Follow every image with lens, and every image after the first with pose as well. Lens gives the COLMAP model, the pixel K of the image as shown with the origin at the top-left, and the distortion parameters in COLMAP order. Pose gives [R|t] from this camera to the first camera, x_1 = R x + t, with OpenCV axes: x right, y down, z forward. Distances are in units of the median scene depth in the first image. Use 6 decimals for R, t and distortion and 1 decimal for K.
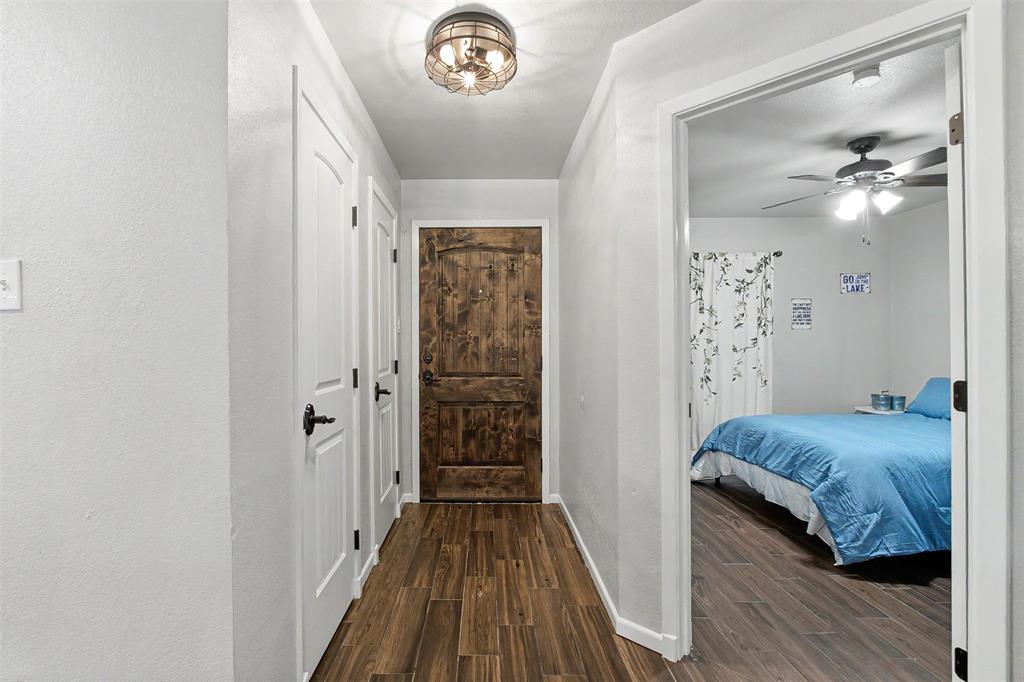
lens RADIAL K [[466.4, 0, 482.0], [0, 466.4, 338.9], [0, 0, 1]] dist [-0.011543, -0.000092]
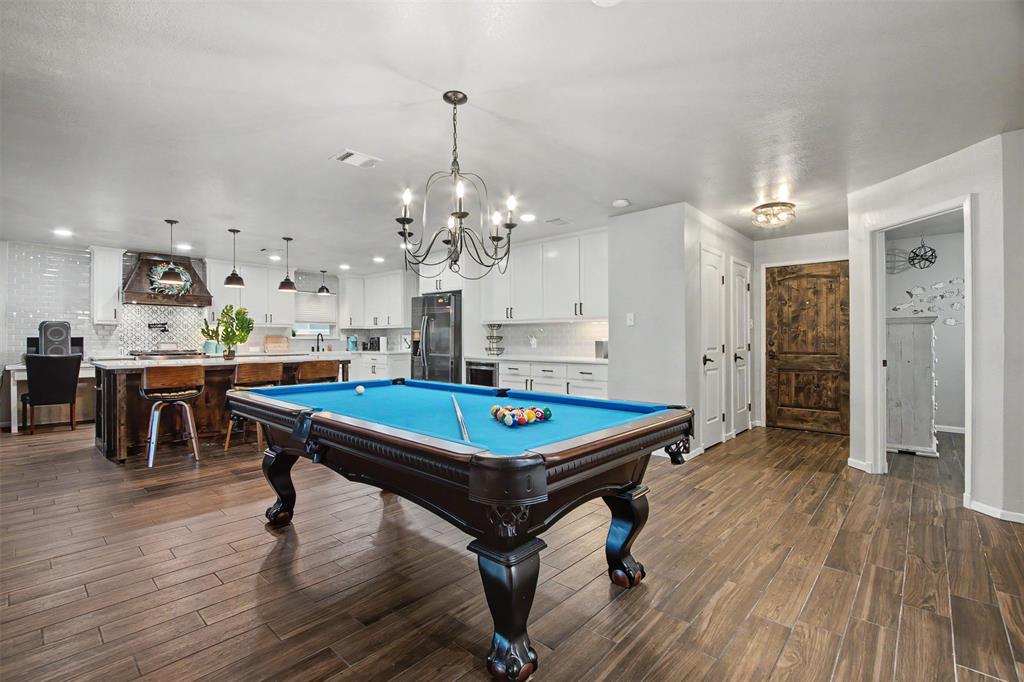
lens RADIAL K [[458.6, 0, 497.0], [0, 458.6, 343.4], [0, 0, 1]] dist [-0.010327, 0.000837]
pose [[0.730599, 0.008406, -0.682755, 0.295117], [0.006601, 0.999791, 0.019373, 0.002792], [0.682775, -0.018661, 0.730391, -0.919771]]
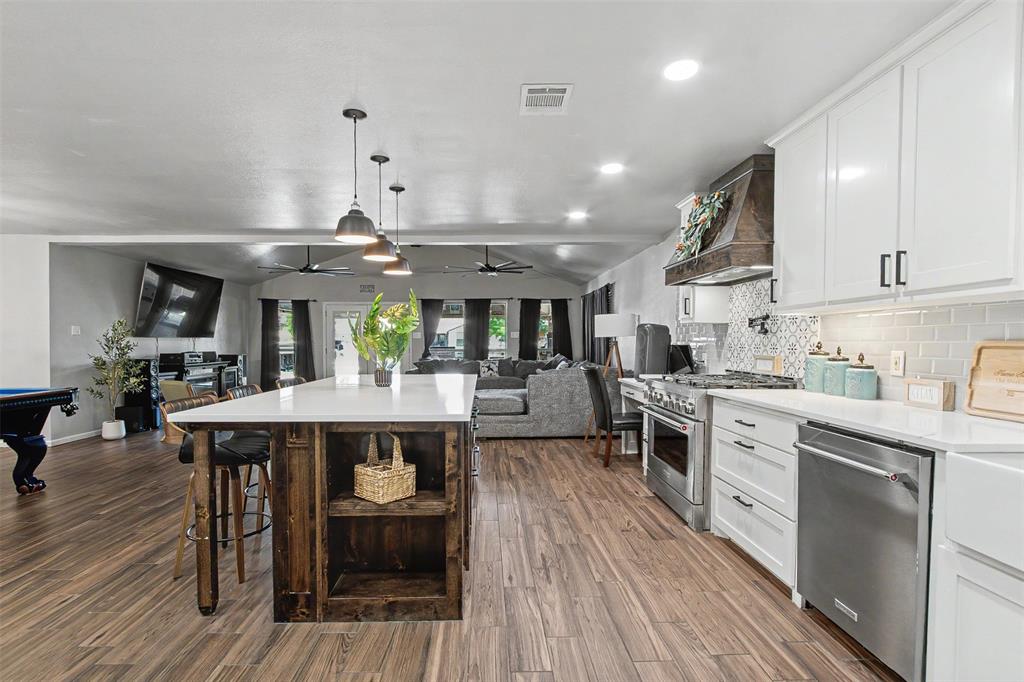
lens RADIAL K [[481.0, 0, 512.2], [0, 481.0, 337.9], [0, 0, 1]] dist [-0.013750, 0.000938]
pose [[-0.998242, 0.004498, -0.059100, -1.596183], [0.005616, 0.999808, -0.018760, 0.004878], [0.059004, -0.019059, -0.998076, 0.506648]]
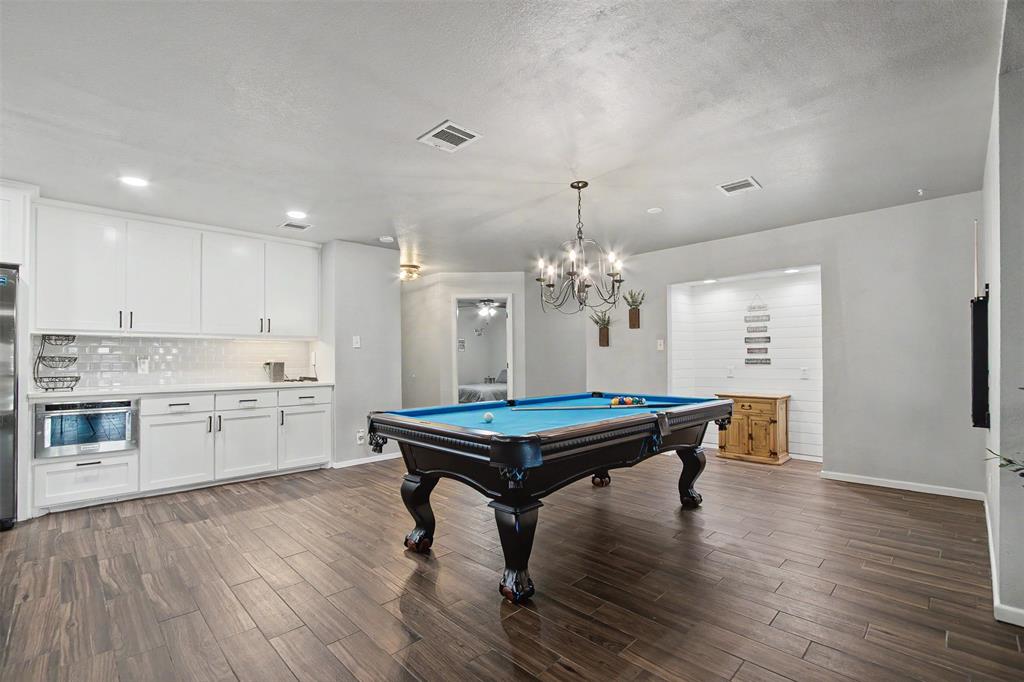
lens RADIAL K [[463.1, 0, 507.1], [0, 463.1, 349.2], [0, 0, 1]] dist [-0.011697, 0.000983]
pose [[0.708140, 0.015619, 0.705899, -1.011840], [-0.007570, 0.999866, -0.014529, 0.001628], [-0.706032, 0.004945, 0.708163, -1.033193]]
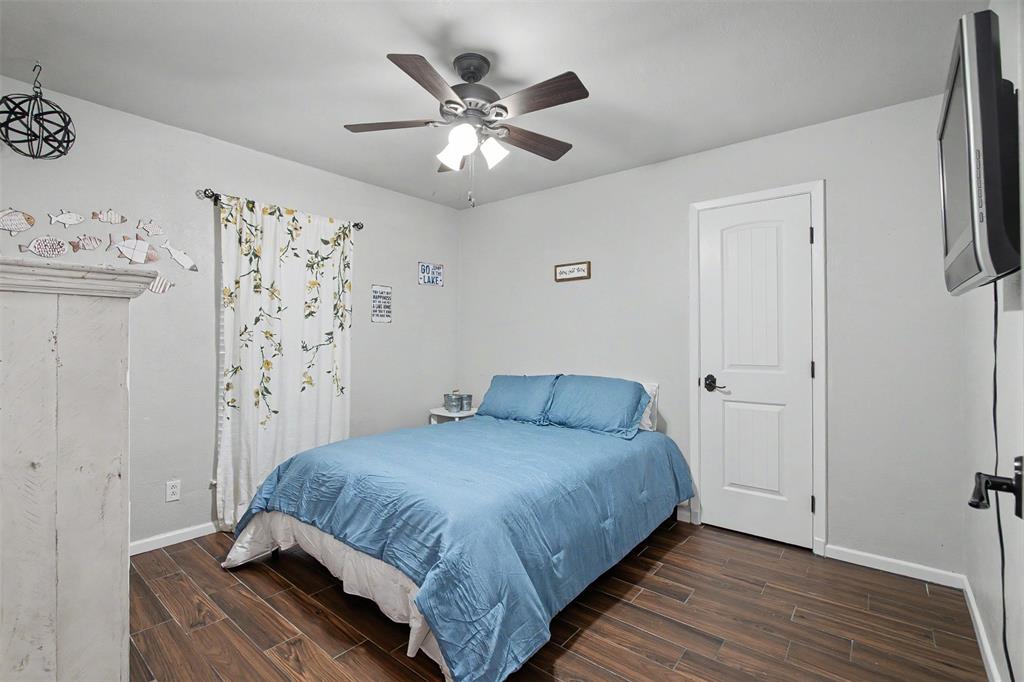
lens RADIAL K [[466.4, 0, 482.0], [0, 466.4, 338.9], [0, 0, 1]] dist [-0.011543, -0.000092]
pose [[0.662015, 0.007502, 0.749453, 0.235094], [-0.014702, 0.999887, 0.002977, 0.004546], [-0.749346, -0.012989, 0.662051, 0.402152]]
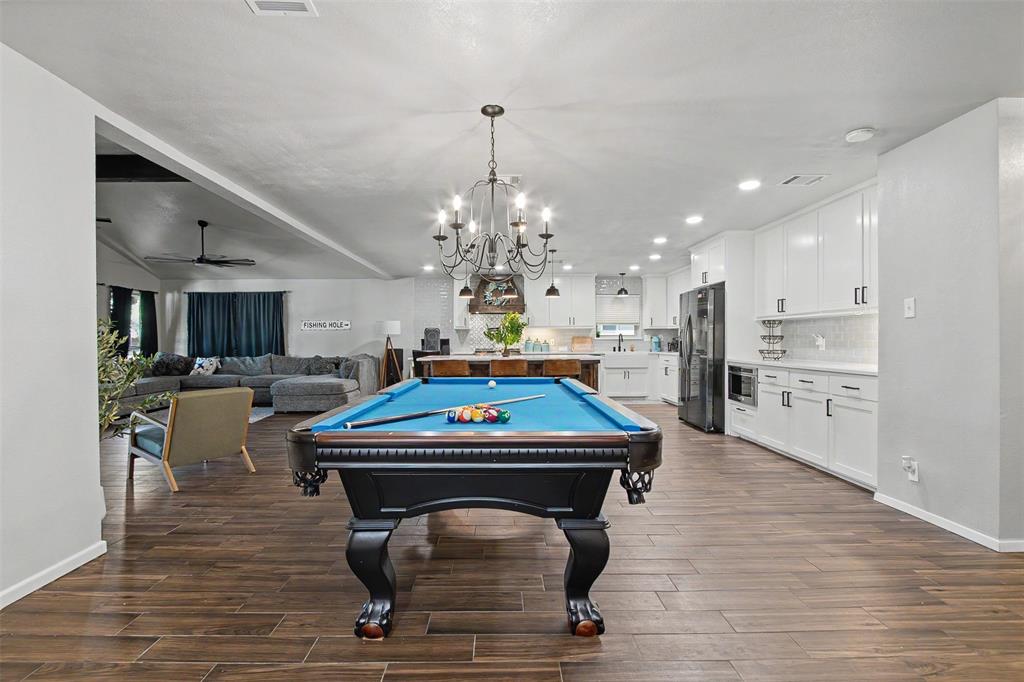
lens RADIAL K [[469.0, 0, 500.9], [0, 469.0, 345.3], [0, 0, 1]] dist [-0.014546, 0.000770]
pose [[0.008643, 0.012915, -0.999879, 0.524059], [0.013960, 0.999818, 0.013035, 0.009699], [0.999865, -0.014071, 0.008461, -0.451805]]
